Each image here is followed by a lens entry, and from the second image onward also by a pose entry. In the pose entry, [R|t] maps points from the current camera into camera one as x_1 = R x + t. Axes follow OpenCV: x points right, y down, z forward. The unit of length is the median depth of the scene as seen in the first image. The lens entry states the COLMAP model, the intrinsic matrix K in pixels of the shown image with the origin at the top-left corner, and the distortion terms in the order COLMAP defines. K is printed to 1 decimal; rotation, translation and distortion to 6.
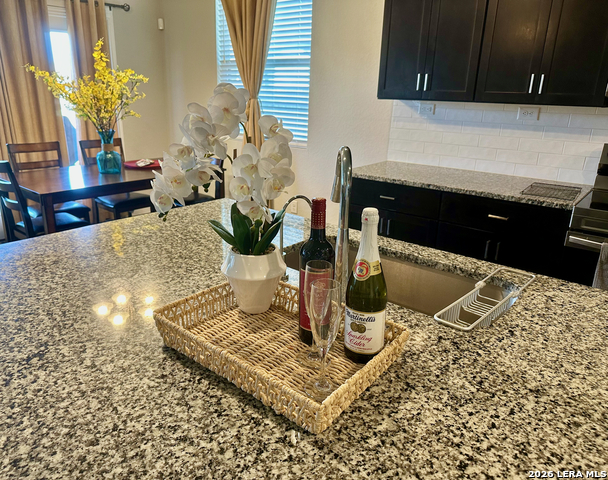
lens RADIAL K [[453.8, 0, 287.7], [0, 453.8, 239.3], [0, 0, 1]] dist [0.038594, -0.058424]
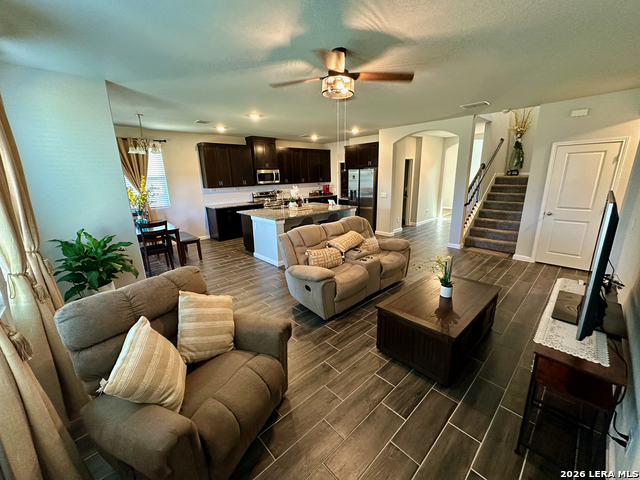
lens RADIAL K [[252.4, 0, 317.0], [0, 252.4, 239.2], [0, 0, 1]] dist [-0.022659, 0.000146]
pose [[0.124536, -0.268288, 0.955255, -2.033043], [0.334598, 0.917712, 0.214123, -0.085430], [-0.934096, 0.292961, 0.204057, -0.128559]]
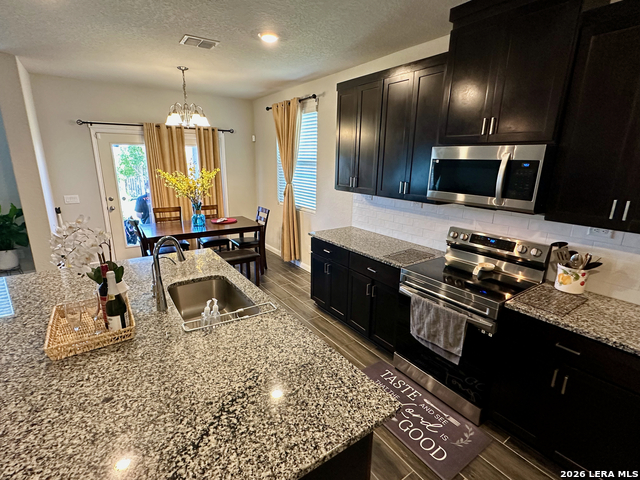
lens RADIAL K [[313.4, 0, 320.0], [0, 313.4, 240.0], [0, 0, 1]] dist [-0.003369, -0.000080]
pose [[0.968381, 0.058414, -0.242541, 0.500337], [-0.075488, 0.995236, -0.061702, -0.065631], [0.237782, 0.078060, 0.968177, -0.101891]]
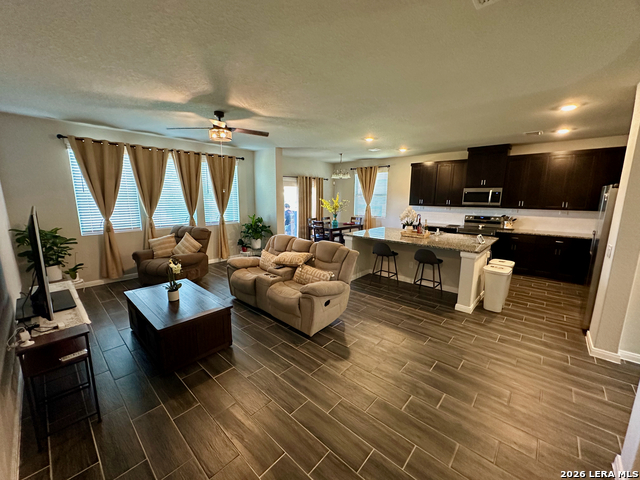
lens RADIAL K [[252.4, 0, 317.0], [0, 252.4, 239.2], [0, 0, 1]] dist [-0.022659, 0.000146]
pose [[0.999517, -0.011298, -0.028966, -0.617102], [0.006767, 0.988355, -0.152013, 0.351024], [0.030347, 0.151744, 0.987954, -1.297137]]
